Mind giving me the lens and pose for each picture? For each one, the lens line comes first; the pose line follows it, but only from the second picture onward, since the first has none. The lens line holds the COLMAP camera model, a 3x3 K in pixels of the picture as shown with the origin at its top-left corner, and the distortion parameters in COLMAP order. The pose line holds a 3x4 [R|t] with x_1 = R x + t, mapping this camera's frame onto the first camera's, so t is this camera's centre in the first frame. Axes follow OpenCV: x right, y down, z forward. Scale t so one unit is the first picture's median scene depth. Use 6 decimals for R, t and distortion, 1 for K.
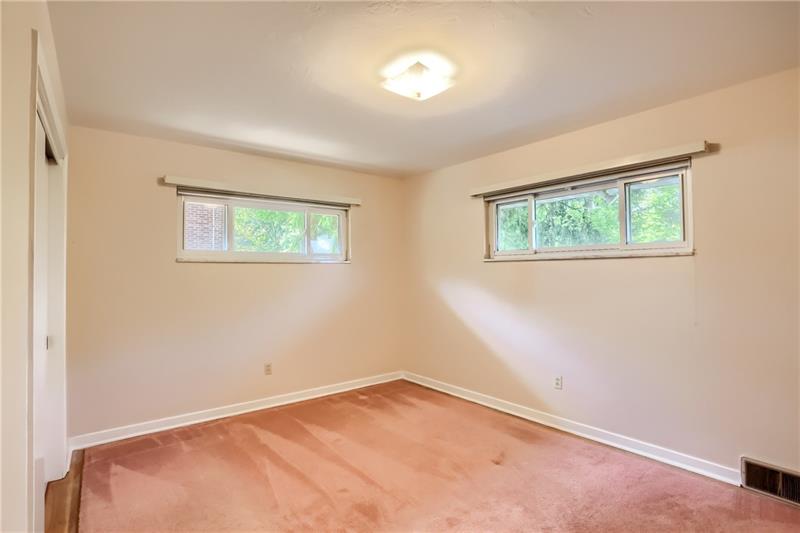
lens RADIAL K [[389.9, 0, 403.1], [0, 389.9, 265.9], [0, 0, 1]] dist [-0.024686, 0.002055]
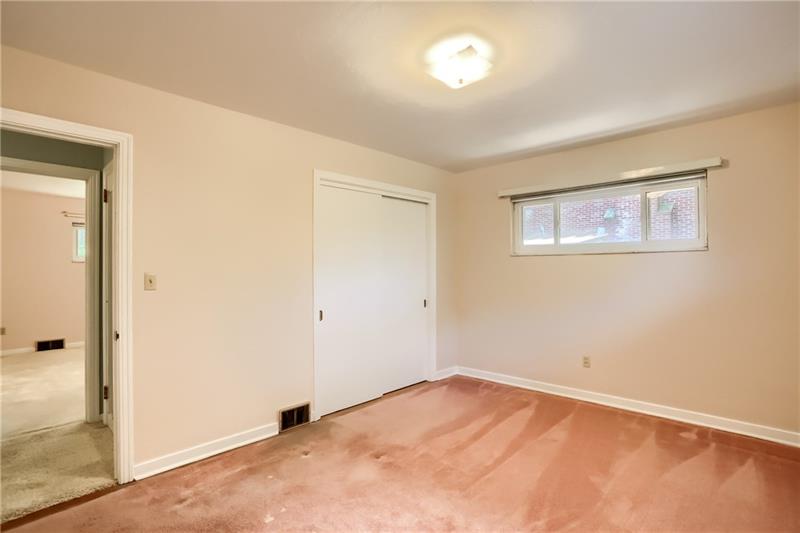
lens RADIAL K [[389.9, 0, 399.5], [0, 389.9, 263.6], [0, 0, 1]] dist [-0.024686, 0.002055]
pose [[0.142886, -0.010842, -0.989680, 0.827224], [0.018102, 0.999801, -0.008339, 0.022839], [0.989574, -0.016724, 0.143054, 0.582637]]
